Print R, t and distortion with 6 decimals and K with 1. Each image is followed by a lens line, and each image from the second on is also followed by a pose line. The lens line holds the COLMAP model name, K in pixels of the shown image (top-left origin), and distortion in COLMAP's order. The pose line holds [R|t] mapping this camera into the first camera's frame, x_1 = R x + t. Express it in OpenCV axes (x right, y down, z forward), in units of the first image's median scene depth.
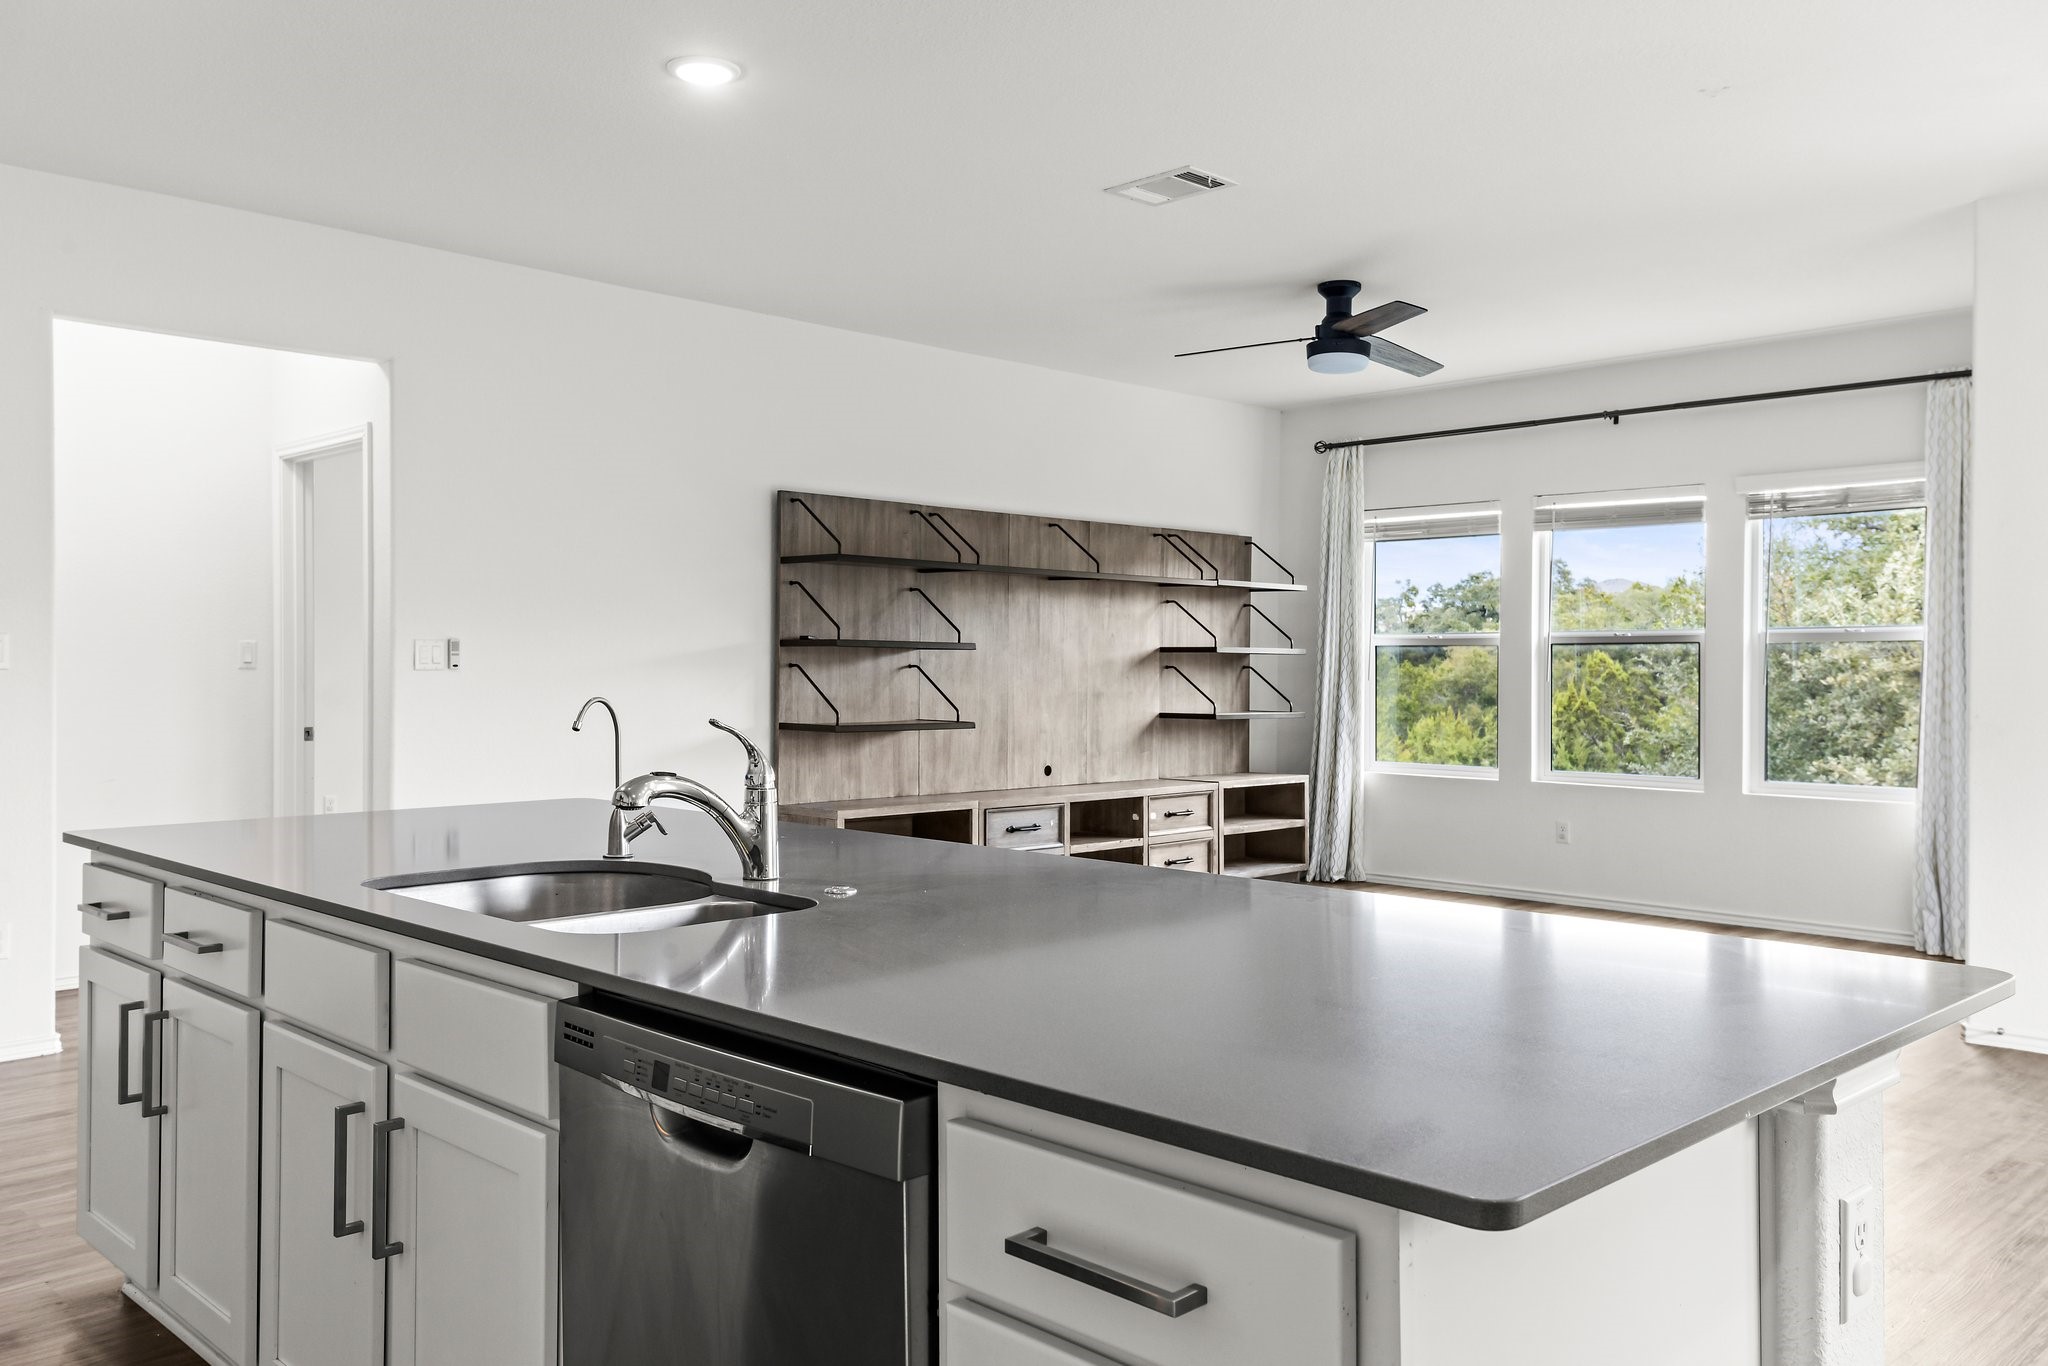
lens RADIAL K [[1613.1, 0, 1024.0], [0, 1613.1, 683.0], [0, 0, 1]] dist [0.114864, 0.001120]
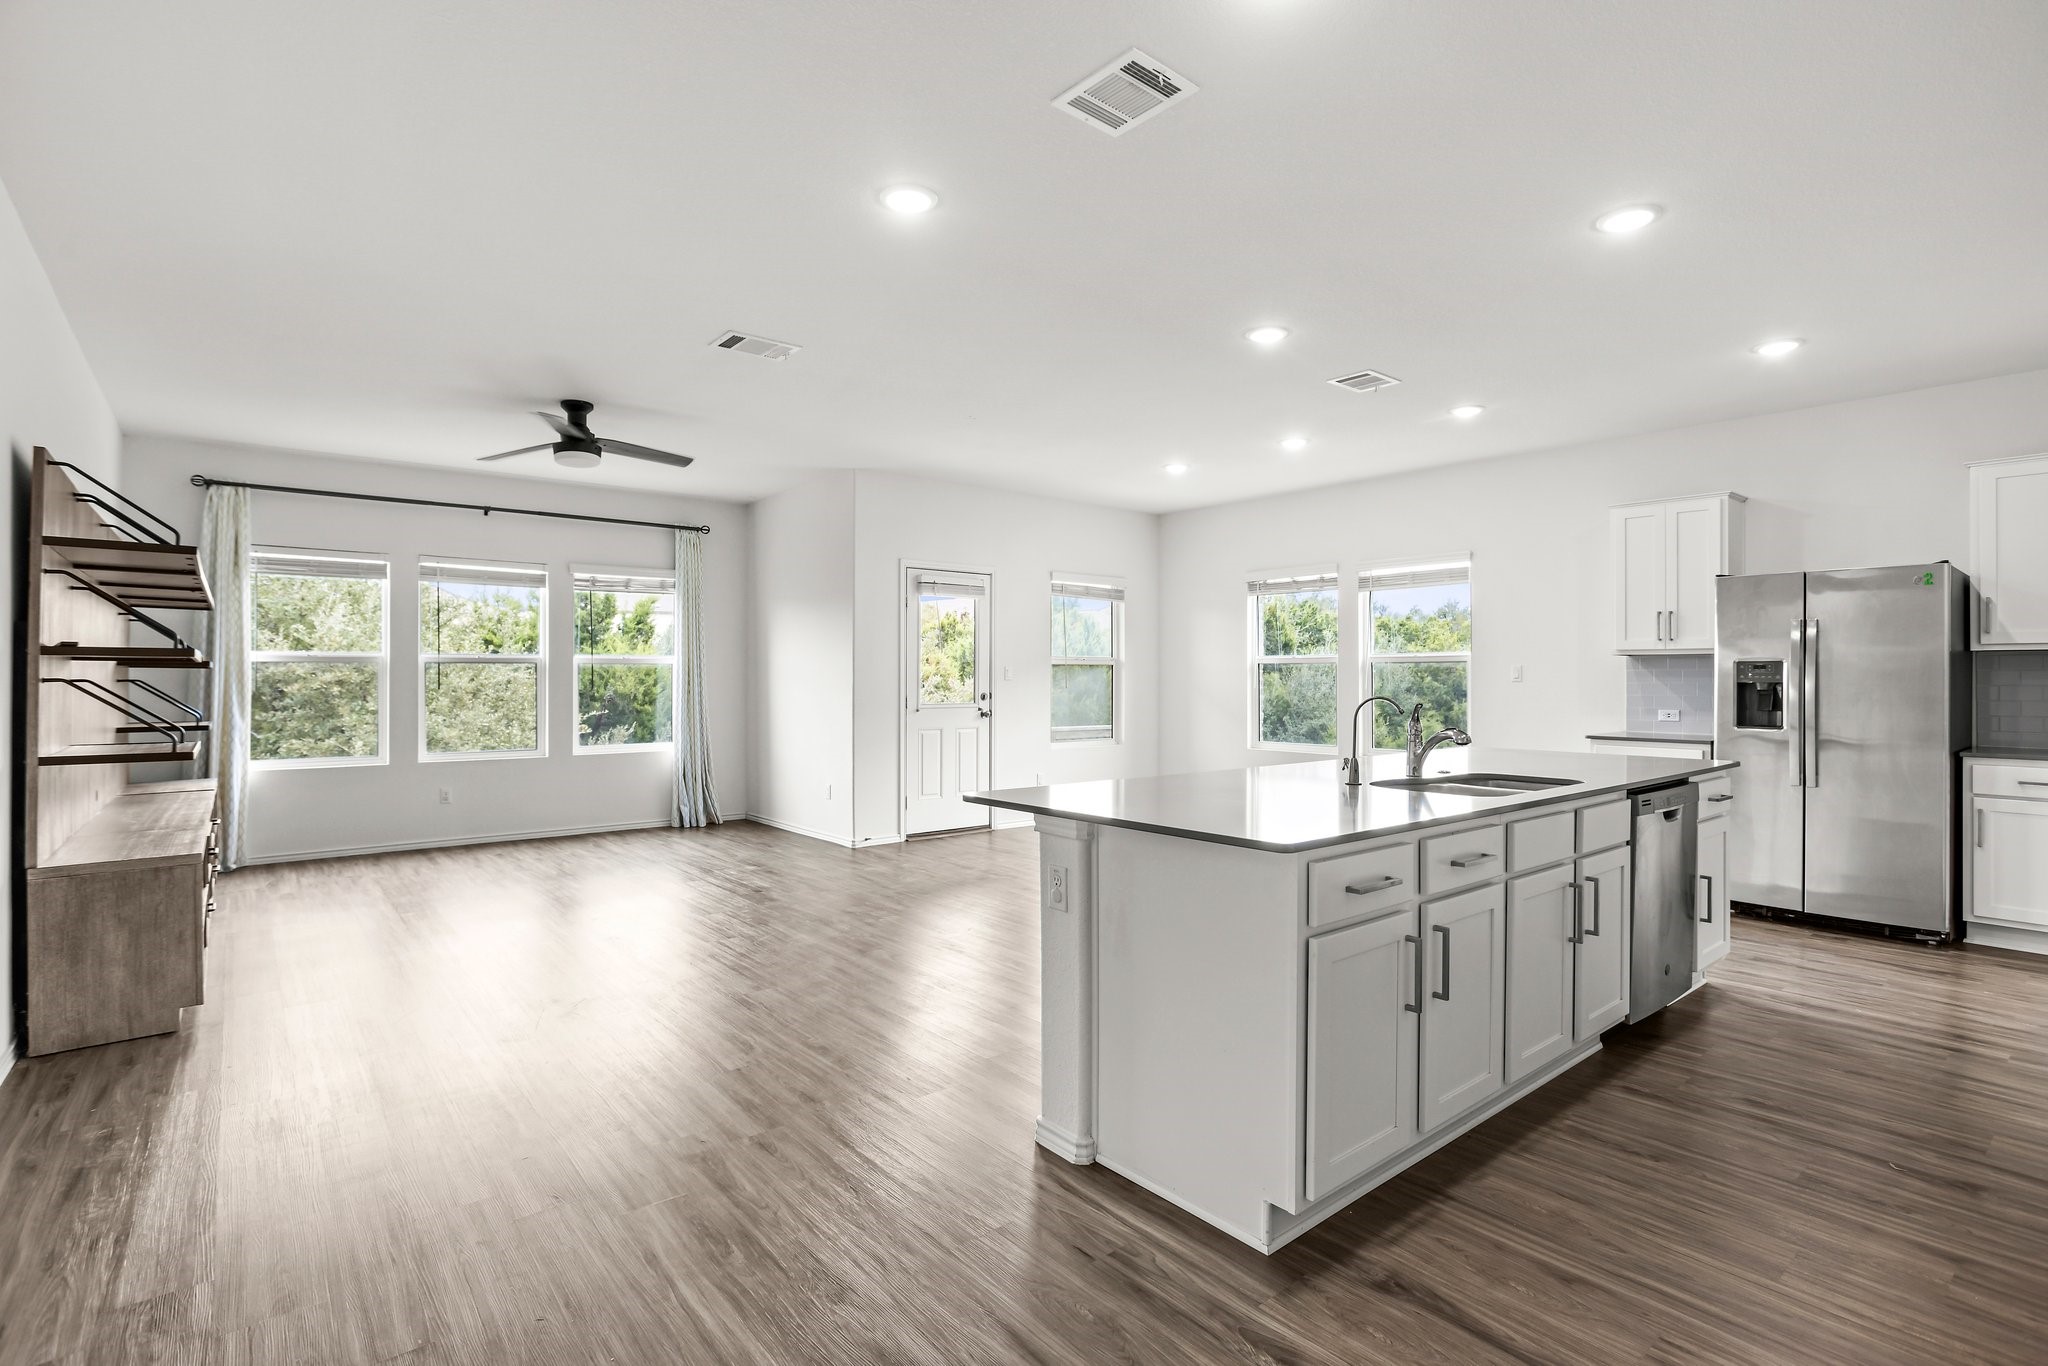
lens RADIAL K [[983.0, 0, 1022.8], [0, 983.0, 672.3], [0, 0, 1]] dist [-0.038387, 0.015255]
pose [[0.097445, -0.002848, 0.995237, -0.457872], [0.008755, 0.999960, 0.002004, -0.012997], [-0.995202, 0.008518, 0.097466, 0.421868]]
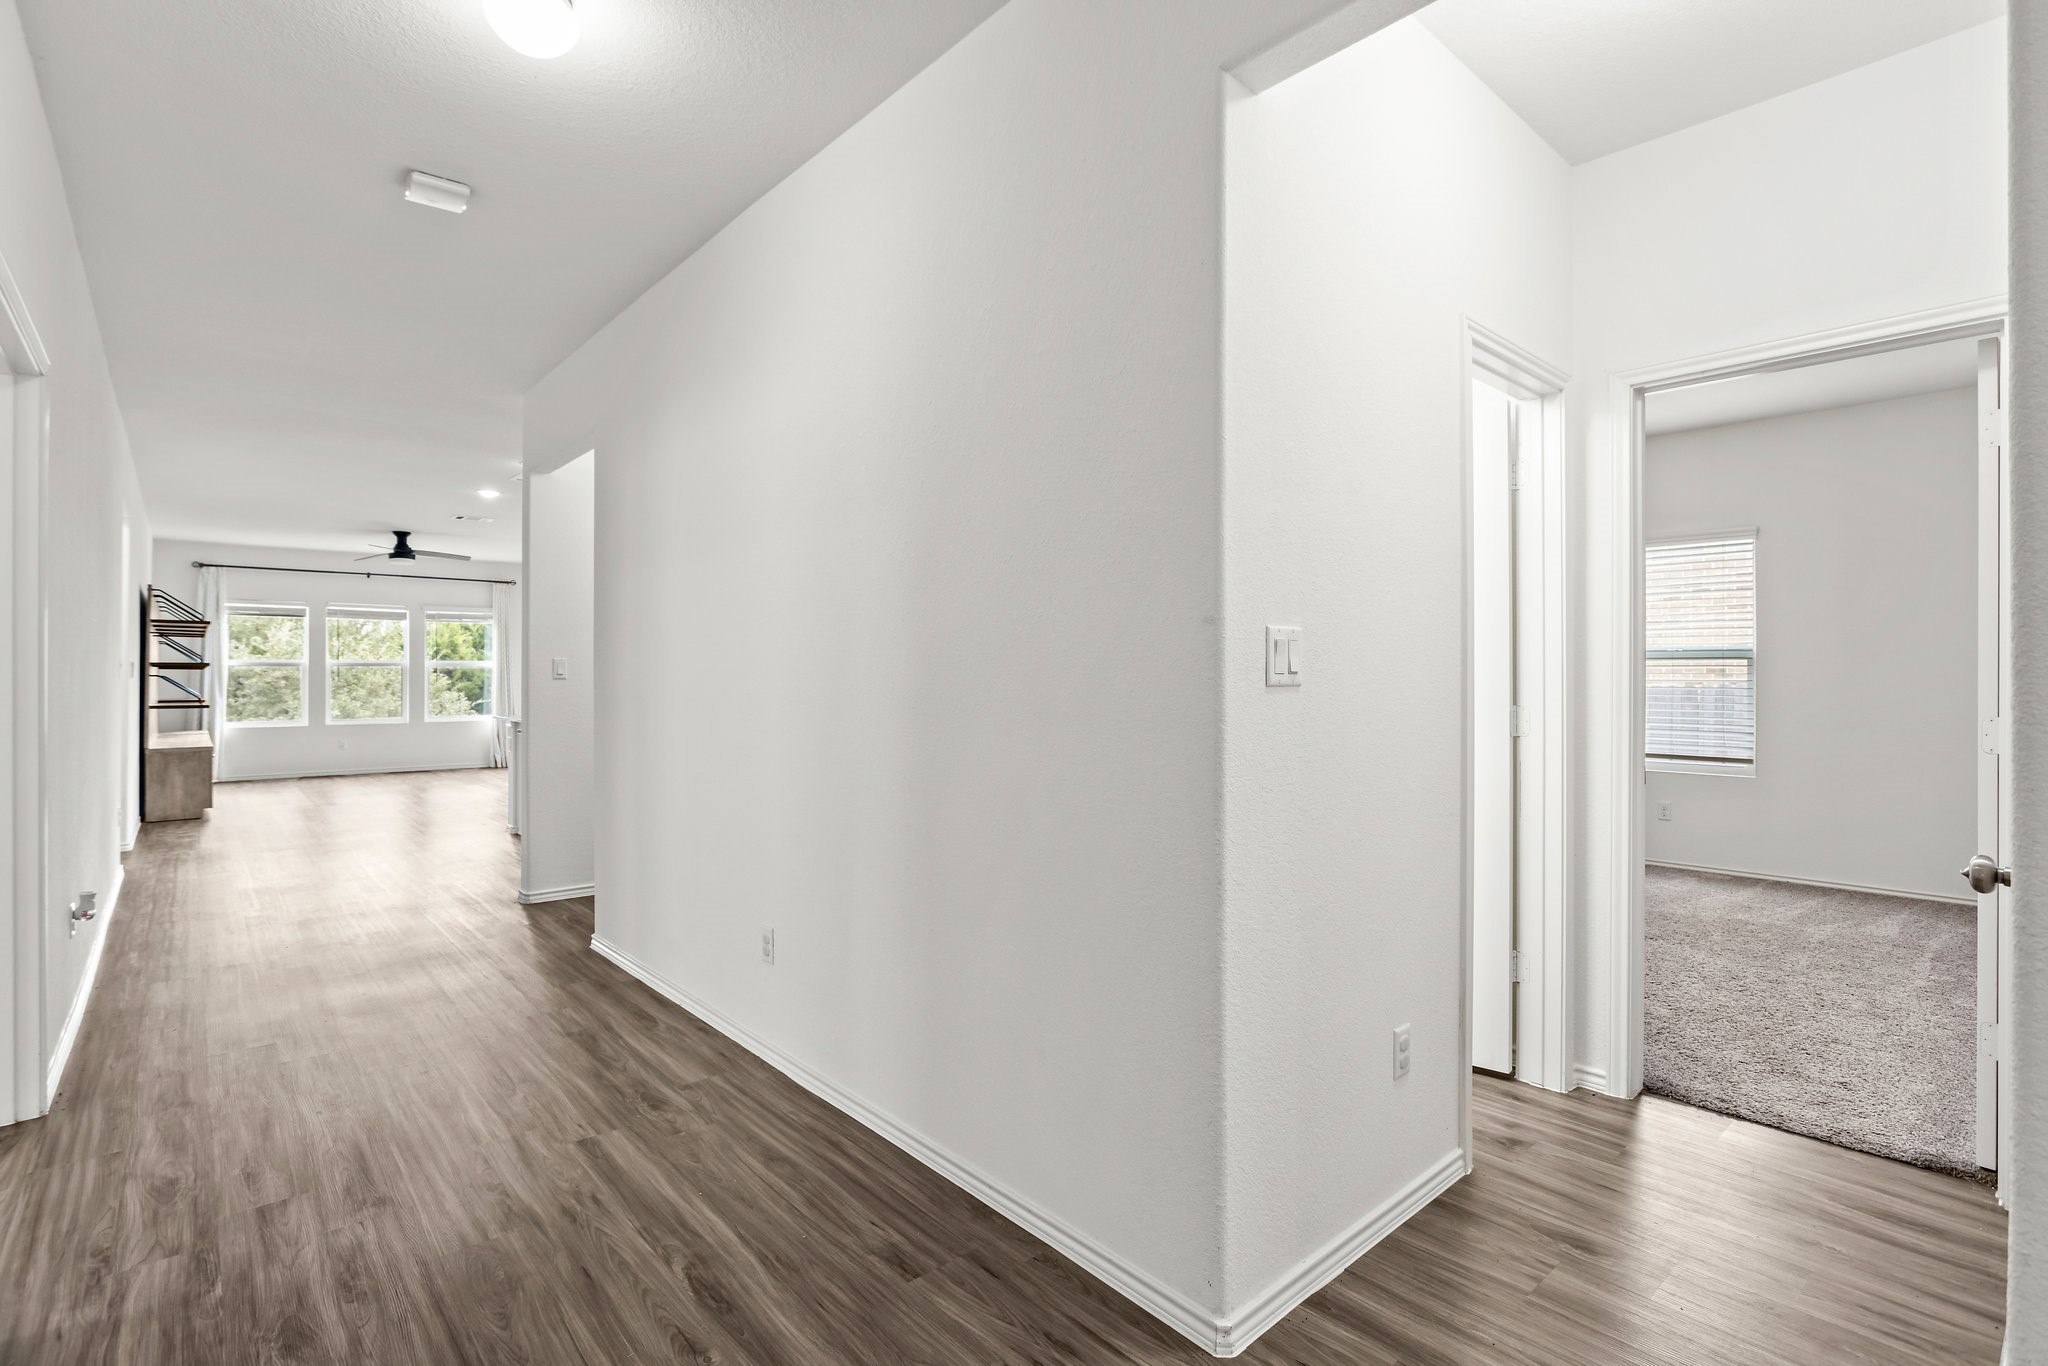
lens RADIAL K [[973.2, 0, 1036.4], [0, 973.2, 668.8], [0, 0, 1]] dist [-0.025773, 0.000464]
pose [[0.057233, -0.002861, 0.998357, -1.010330], [0.008111, 0.999964, 0.002400, -0.014715], [-0.998328, 0.007961, 0.057254, -0.088963]]
